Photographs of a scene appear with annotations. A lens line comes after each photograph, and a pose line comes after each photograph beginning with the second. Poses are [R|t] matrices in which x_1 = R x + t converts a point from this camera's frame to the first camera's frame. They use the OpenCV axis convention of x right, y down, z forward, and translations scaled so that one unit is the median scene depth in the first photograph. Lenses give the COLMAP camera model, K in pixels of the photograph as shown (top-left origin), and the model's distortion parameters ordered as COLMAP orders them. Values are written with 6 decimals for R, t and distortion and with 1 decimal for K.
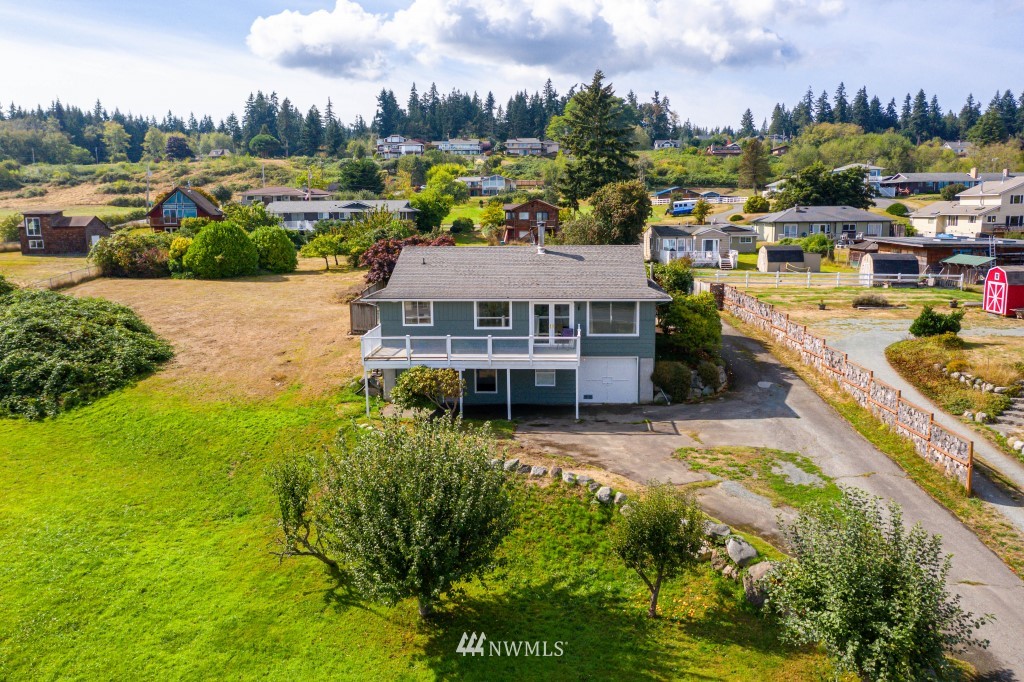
lens RADIAL K [[818.1, 0, 512.7], [0, 818.1, 340.5], [0, 0, 1]] dist [0.005295, -0.002802]
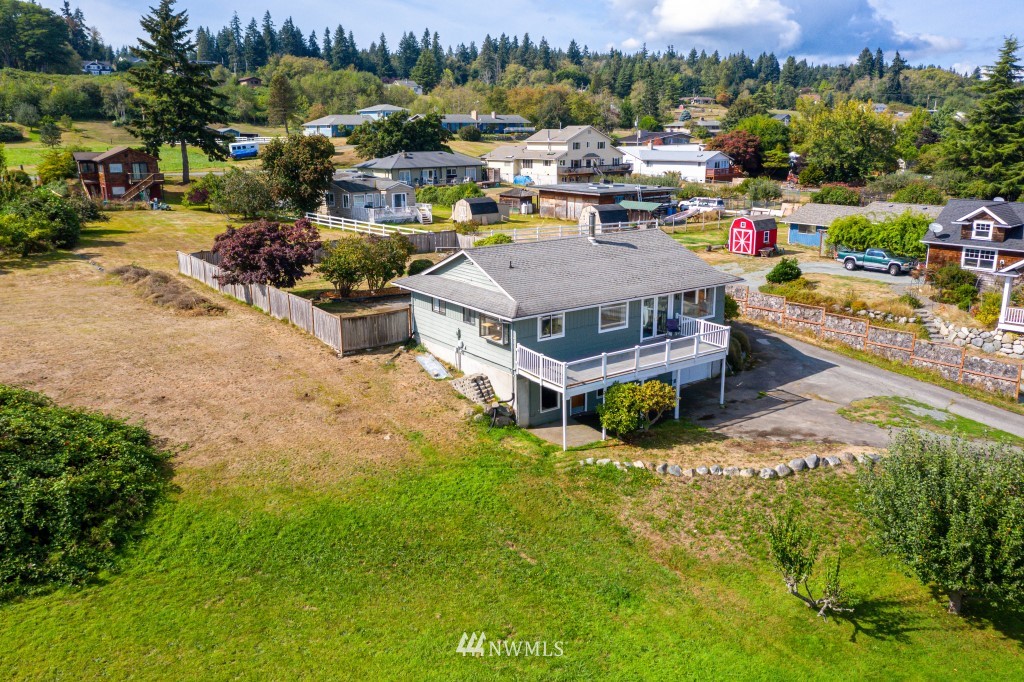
lens RADIAL K [[818.1, 0, 512.6], [0, 818.1, 341.4], [0, 0, 1]] dist [0.005295, -0.002802]
pose [[0.767673, -0.158097, 0.621035, -0.298696], [0.102842, 0.986924, 0.124116, -0.055316], [-0.632536, -0.031412, 0.773893, 0.136373]]
